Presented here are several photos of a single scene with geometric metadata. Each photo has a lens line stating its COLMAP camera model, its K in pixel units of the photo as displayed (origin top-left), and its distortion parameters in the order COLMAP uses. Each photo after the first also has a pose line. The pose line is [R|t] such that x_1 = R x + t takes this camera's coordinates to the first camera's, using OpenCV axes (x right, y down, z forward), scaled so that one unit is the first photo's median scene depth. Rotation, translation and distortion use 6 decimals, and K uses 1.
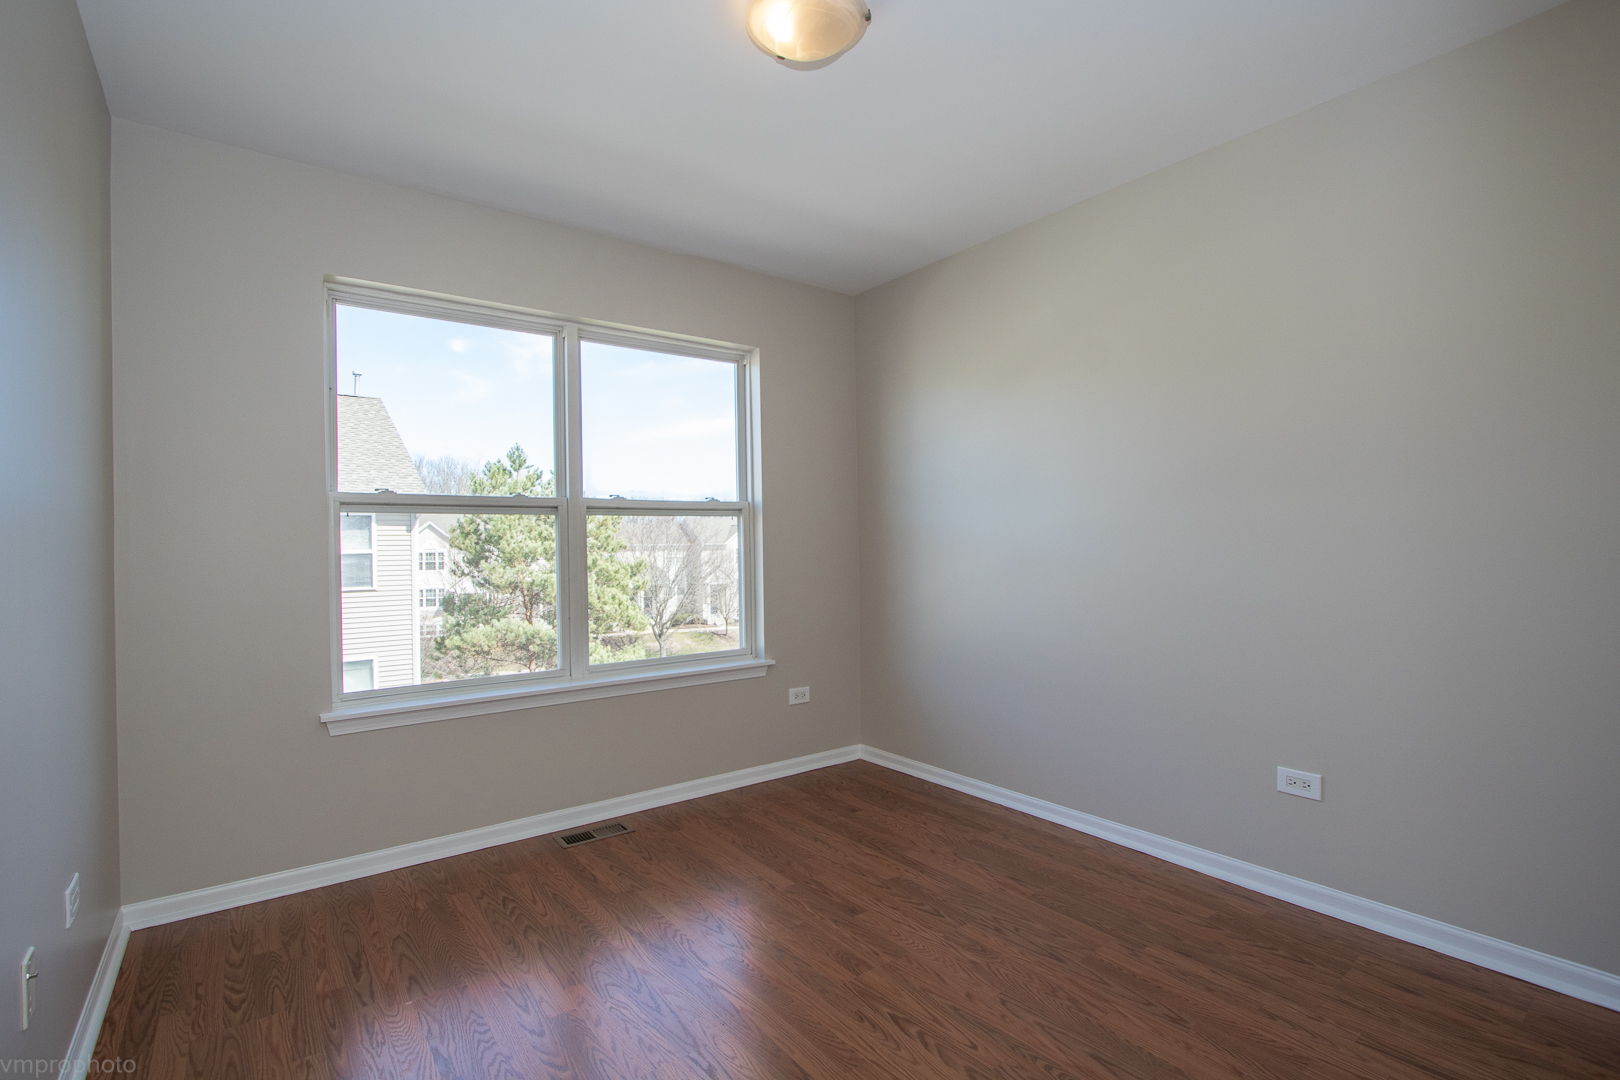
lens RADIAL K [[780.8, 0, 810.0], [0, 780.8, 540.0], [0, 0, 1]] dist [0.000074, 0.000060]
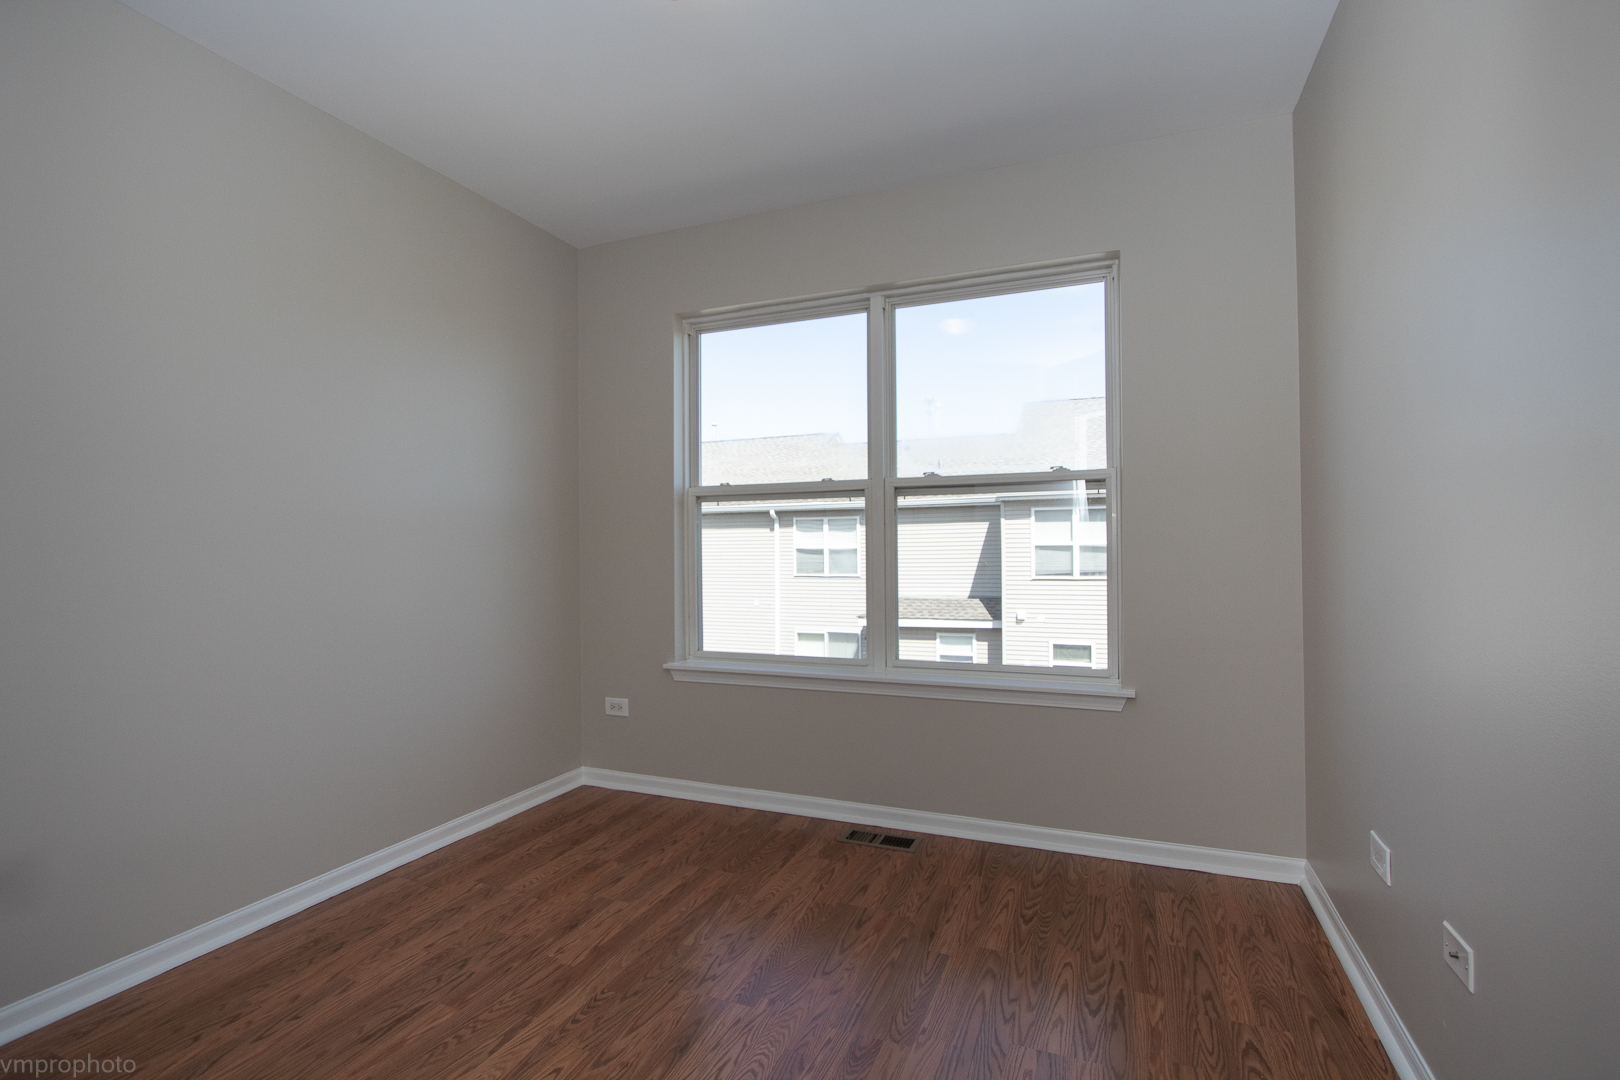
lens RADIAL K [[753.1, 0, 808.8], [0, 753.1, 547.1], [0, 0, 1]] dist [-0.001507, -0.000111]
pose [[0.527332, 0.010179, -0.849598, 0.415605], [0.000075, 0.999928, 0.012026, 0.017331], [0.849659, -0.006406, 0.527293, 0.439486]]
